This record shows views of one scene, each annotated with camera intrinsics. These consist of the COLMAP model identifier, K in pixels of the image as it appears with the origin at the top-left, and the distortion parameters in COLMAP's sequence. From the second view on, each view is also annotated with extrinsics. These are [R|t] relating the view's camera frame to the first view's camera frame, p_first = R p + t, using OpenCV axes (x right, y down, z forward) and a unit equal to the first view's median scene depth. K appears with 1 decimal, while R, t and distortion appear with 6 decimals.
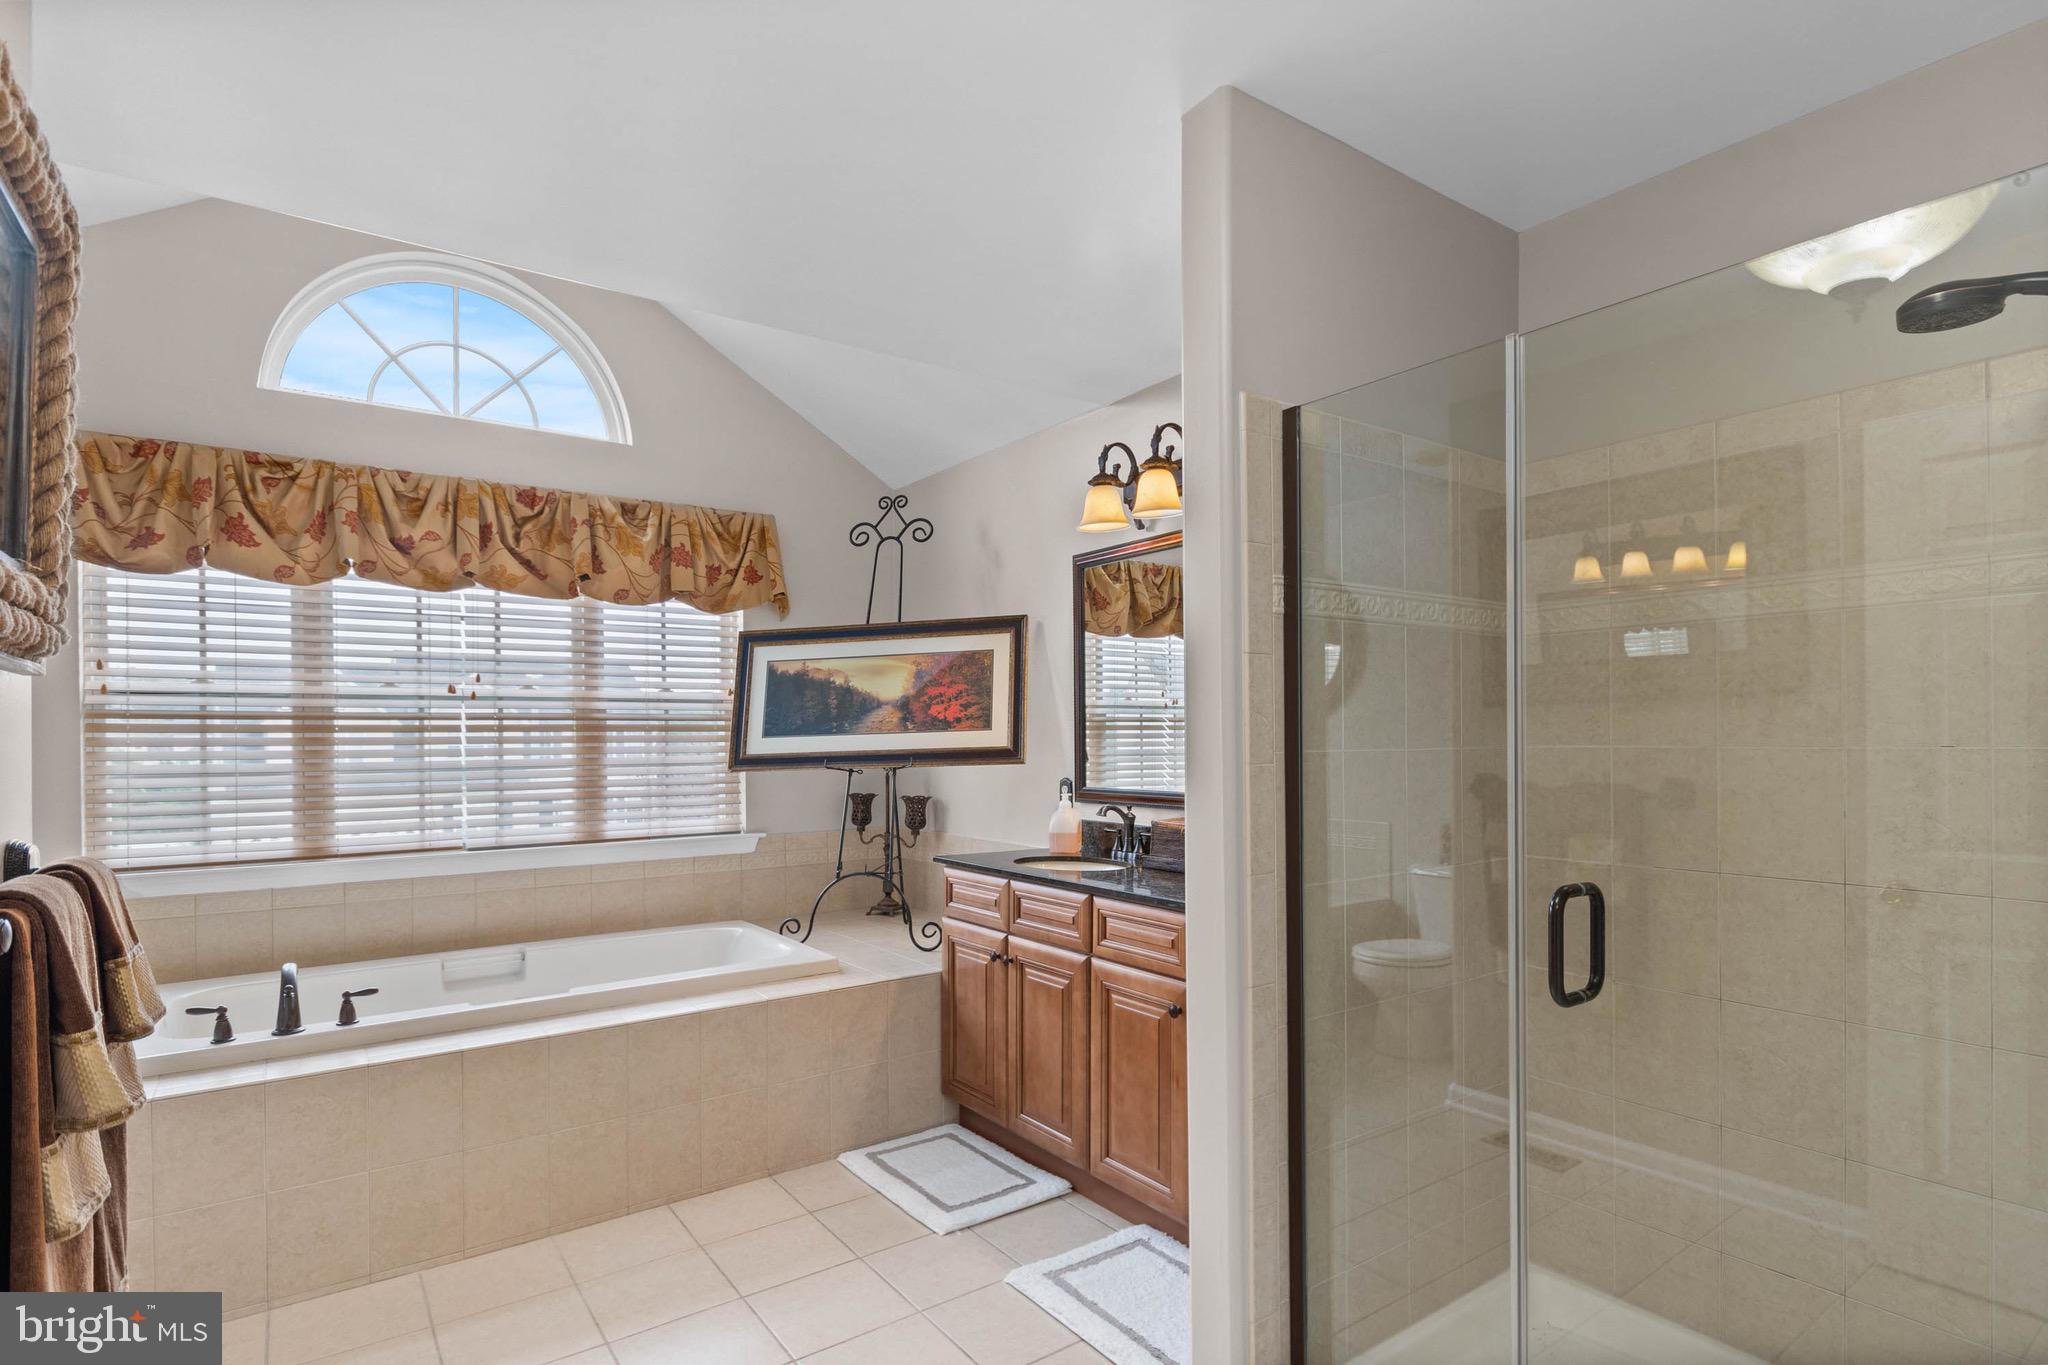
lens RADIAL K [[1001.0, 0, 1004.5], [0, 1001.0, 734.0], [0, 0, 1]] dist [0.003099, 0.000685]
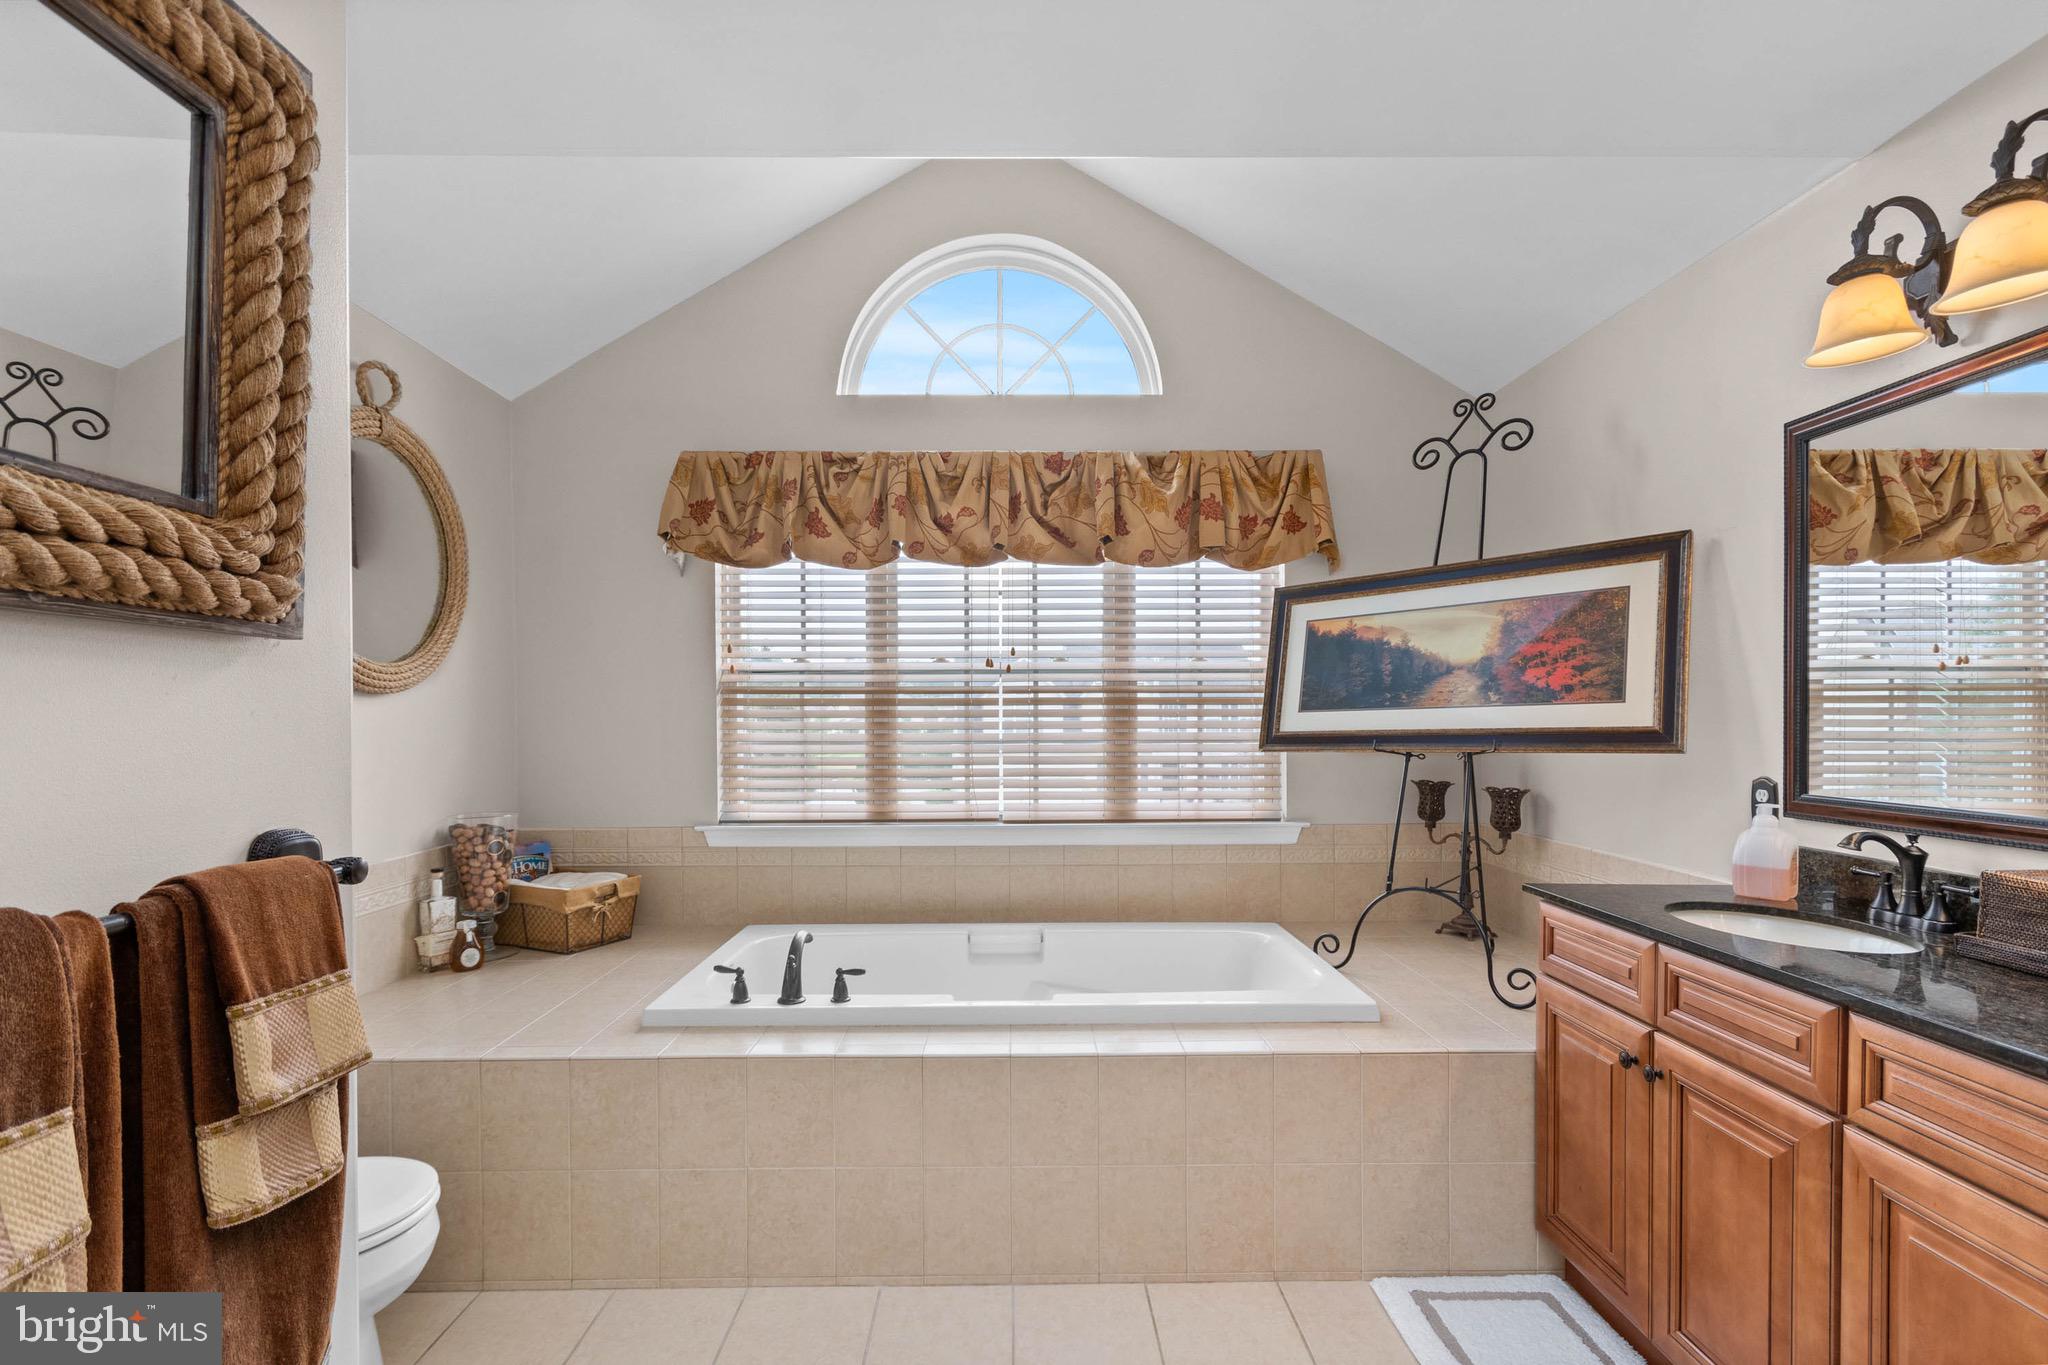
lens RADIAL K [[913.0, 0, 1026.3], [0, 913.0, 718.0], [0, 0, 1]] dist [0.004136, 0.000656]
pose [[0.829346, 0.008238, -0.558675, -0.002954], [-0.001513, 0.999921, 0.012499, -0.000459], [0.558733, -0.009520, 0.829293, 0.247675]]
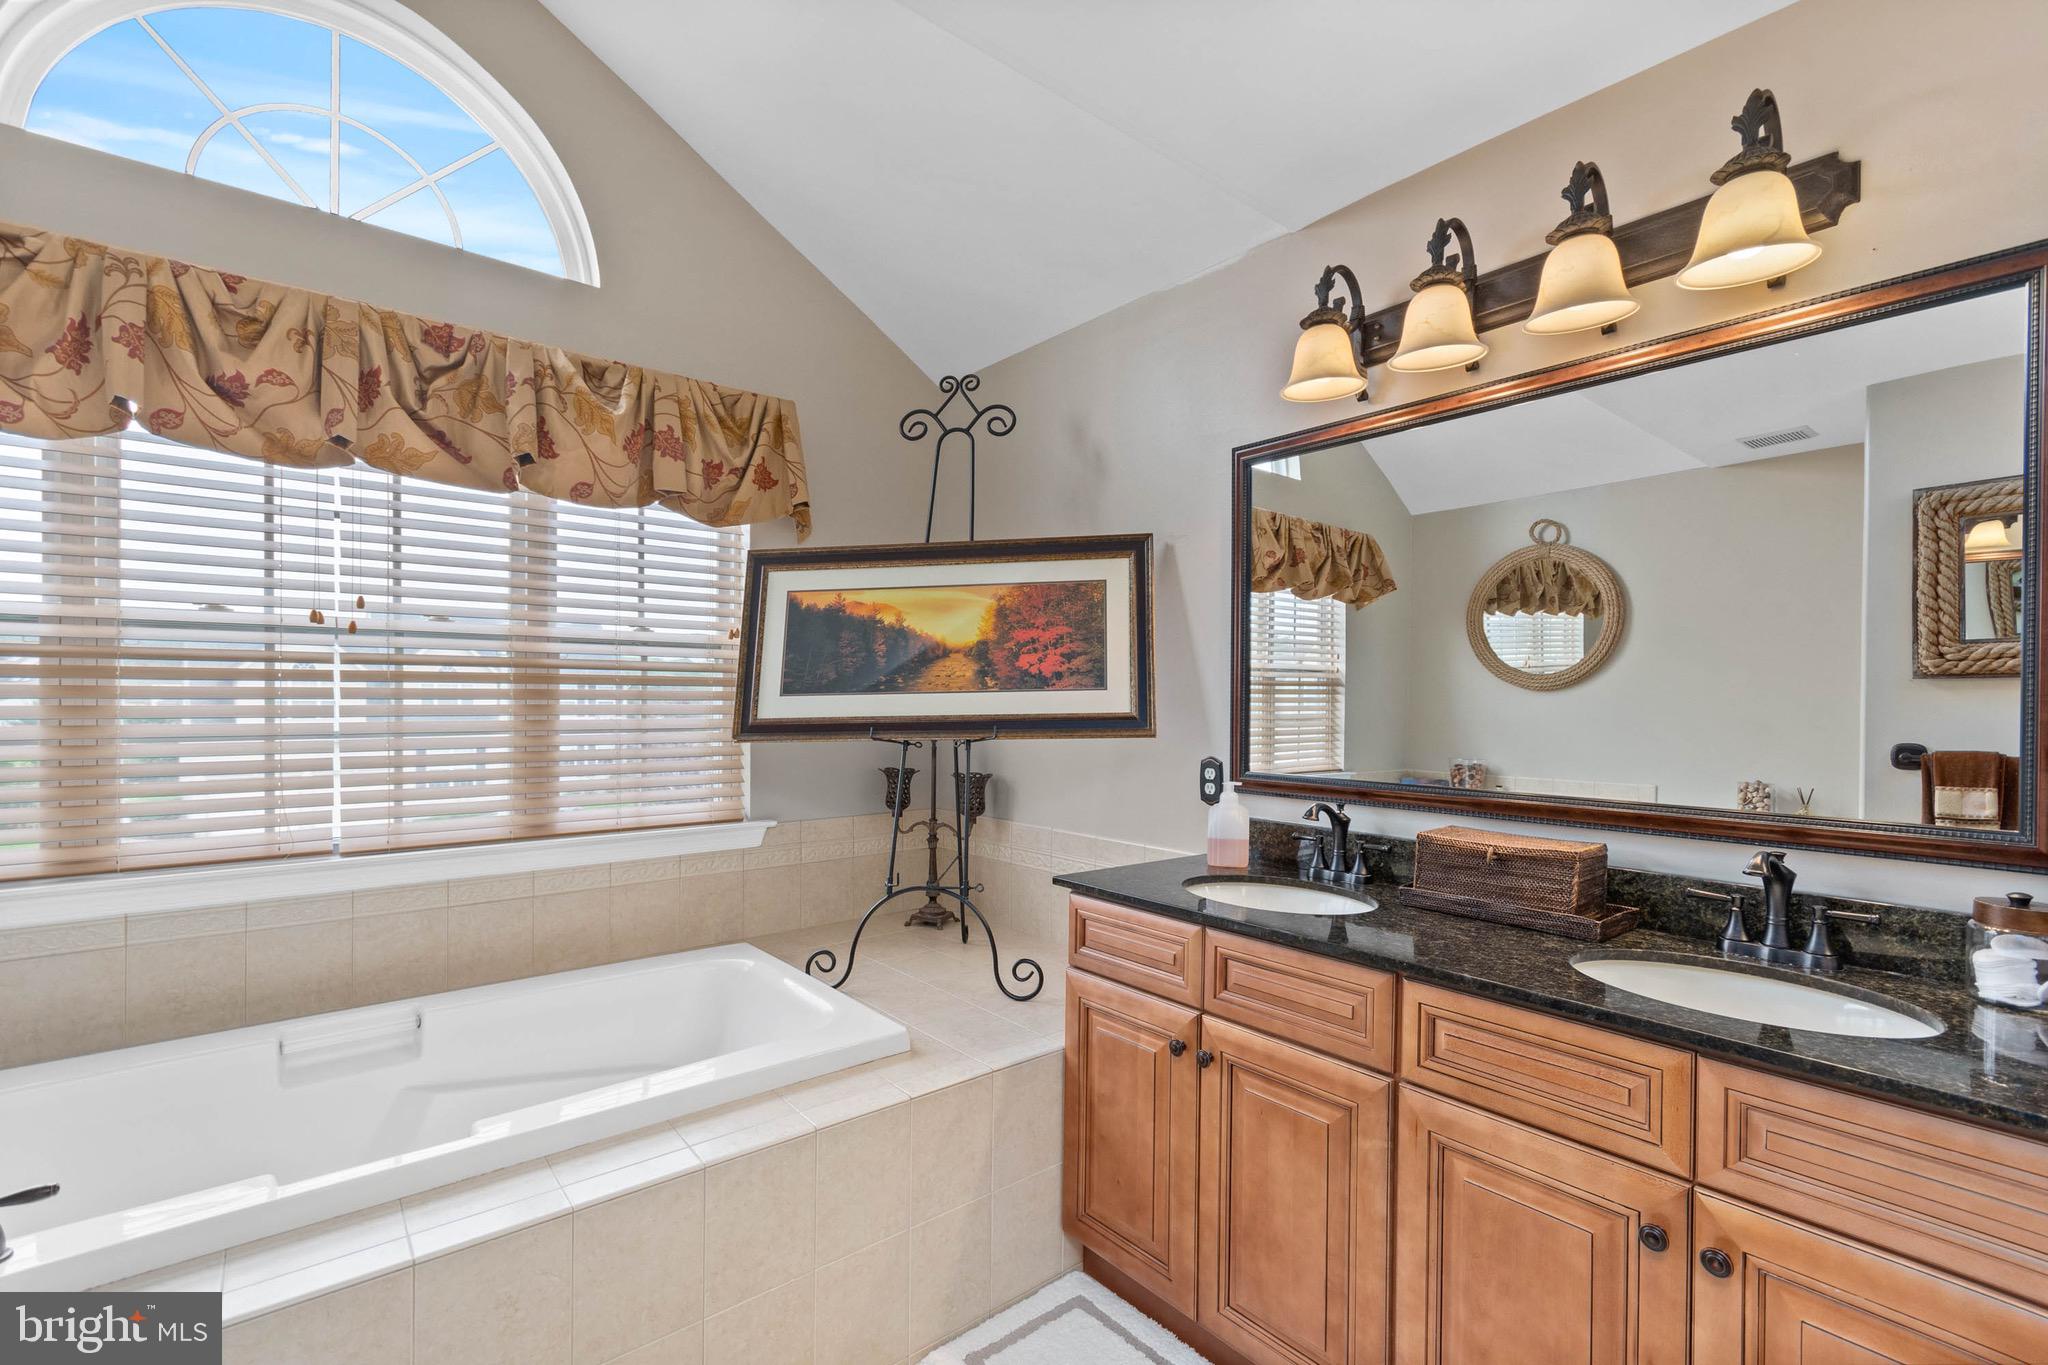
lens RADIAL K [[898.3, 0, 1020.4], [0, 898.3, 700.6], [0, 0, 1]] dist [0.004903, -0.001131]
pose [[0.996859, 0.014090, 0.077931, -0.125456], [-0.014626, 0.999873, 0.006317, 0.000685], [-0.077832, -0.007437, 0.996939, 0.354503]]
